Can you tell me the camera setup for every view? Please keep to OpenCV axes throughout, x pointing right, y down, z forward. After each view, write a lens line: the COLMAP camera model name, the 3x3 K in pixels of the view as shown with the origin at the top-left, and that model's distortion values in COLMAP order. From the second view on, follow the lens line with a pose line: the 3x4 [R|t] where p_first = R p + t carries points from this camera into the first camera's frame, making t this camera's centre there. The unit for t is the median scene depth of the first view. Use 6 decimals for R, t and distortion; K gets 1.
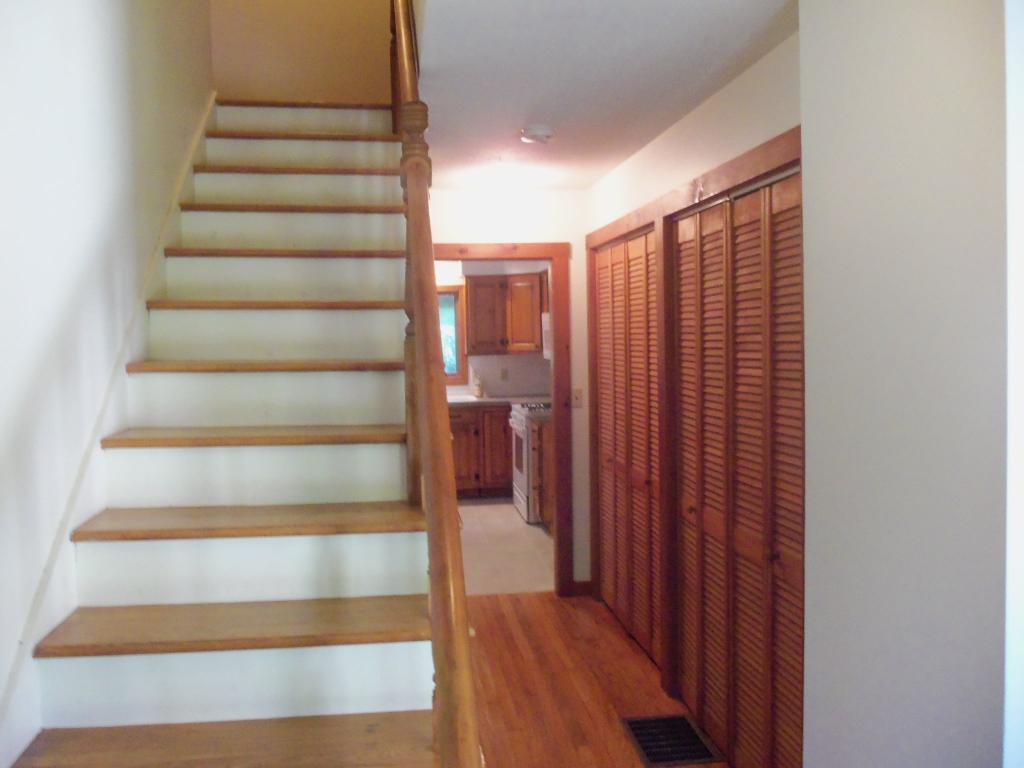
lens RADIAL K [[887.6, 0, 512.0], [0, 887.6, 384.0], [0, 0, 1]] dist [-0.000307, -0.000470]
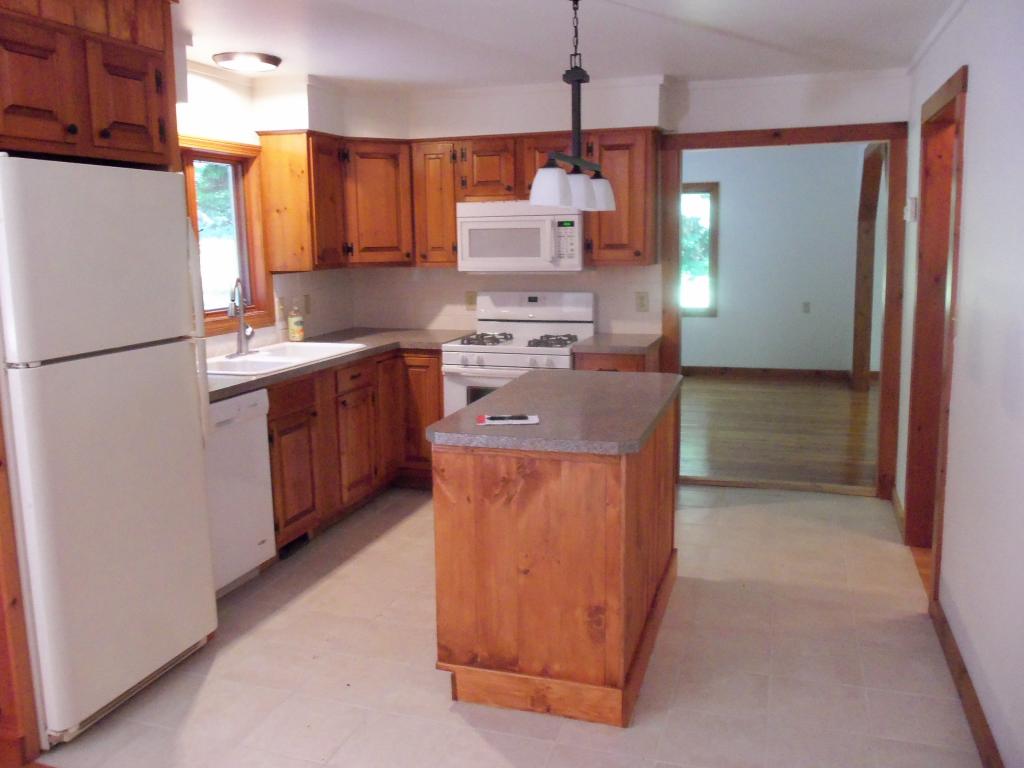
lens RADIAL K [[887.6, 0, 512.0], [0, 887.6, 384.0], [0, 0, 1]] dist [-0.000307, -0.000470]
pose [[0.429553, -0.137835, 0.892460, -0.515301], [0.040872, 0.990237, 0.133264, -0.032671], [-0.902116, -0.020767, 0.430993, 0.634421]]
